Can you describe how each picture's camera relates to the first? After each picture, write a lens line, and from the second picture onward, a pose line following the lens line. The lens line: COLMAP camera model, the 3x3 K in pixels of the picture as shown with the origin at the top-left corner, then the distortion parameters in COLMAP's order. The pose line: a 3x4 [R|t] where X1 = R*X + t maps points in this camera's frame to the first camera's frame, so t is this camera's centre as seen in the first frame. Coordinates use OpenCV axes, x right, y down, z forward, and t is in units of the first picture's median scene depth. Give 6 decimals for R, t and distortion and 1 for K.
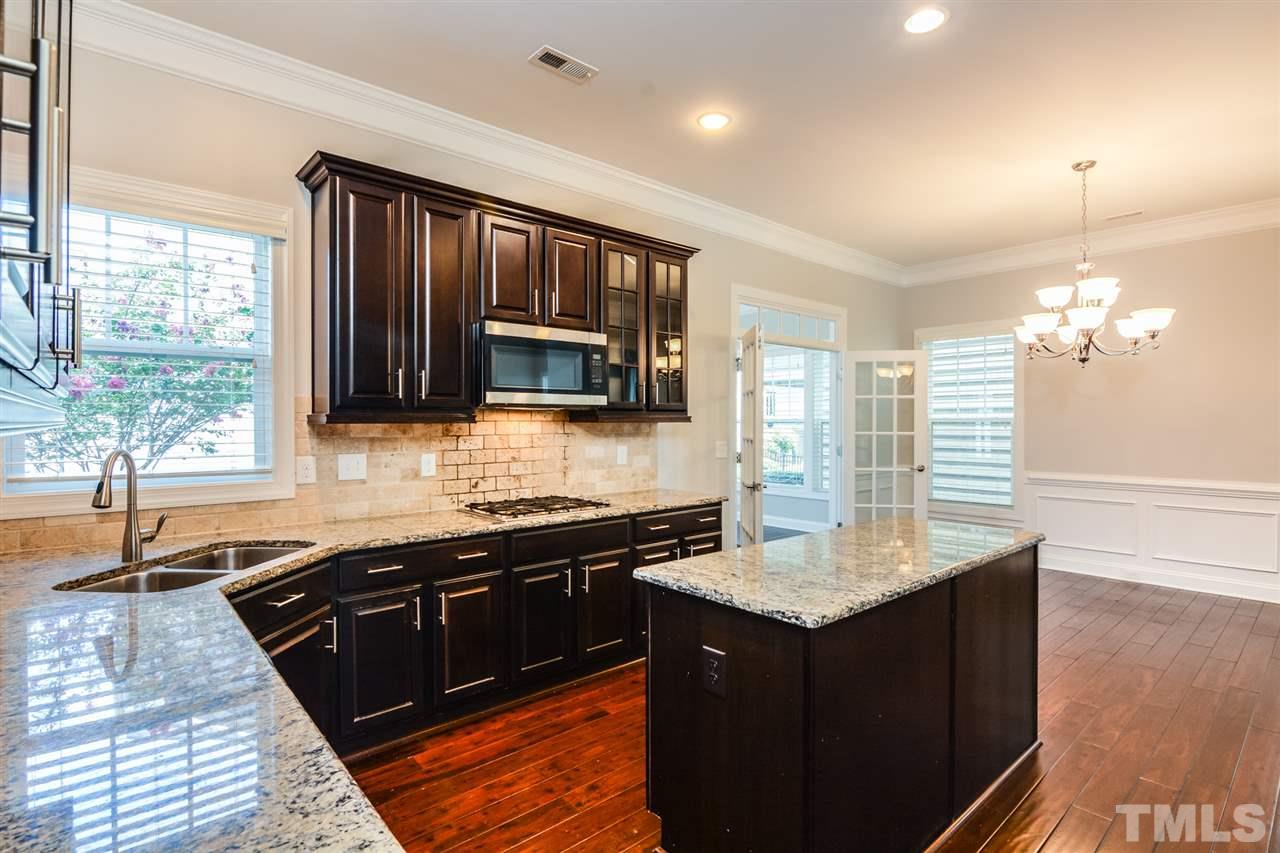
lens RADIAL K [[628.3, 0, 621.4], [0, 628.3, 423.8], [0, 0, 1]] dist [0.000300, -0.000167]
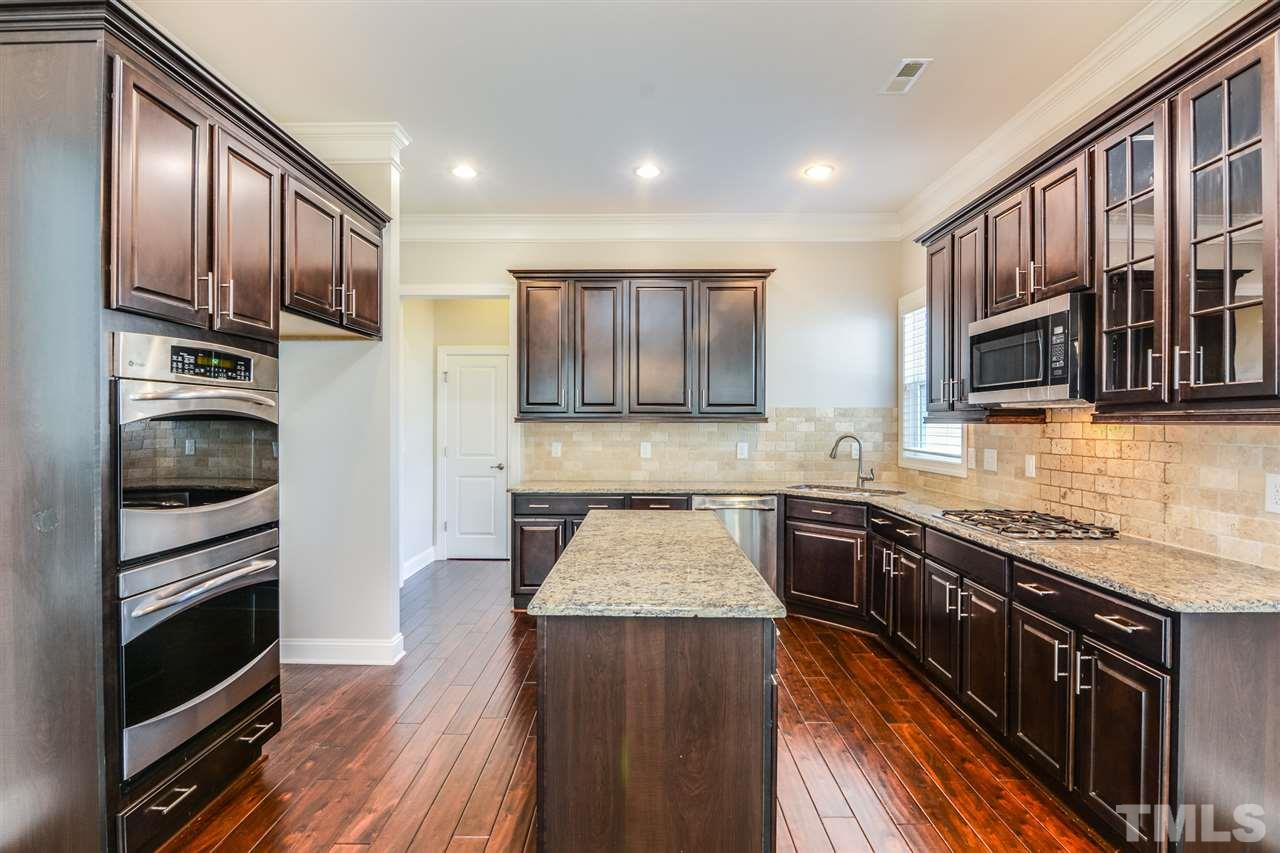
lens RADIAL K [[628.3, 0, 621.4], [0, 628.3, 423.8], [0, 0, 1]] dist [0.000300, -0.000167]
pose [[-0.673323, 0.002965, -0.739343, 0.822885], [-0.003768, 0.999965, 0.007442, -0.005821], [0.739339, 0.007797, -0.673288, 1.132067]]
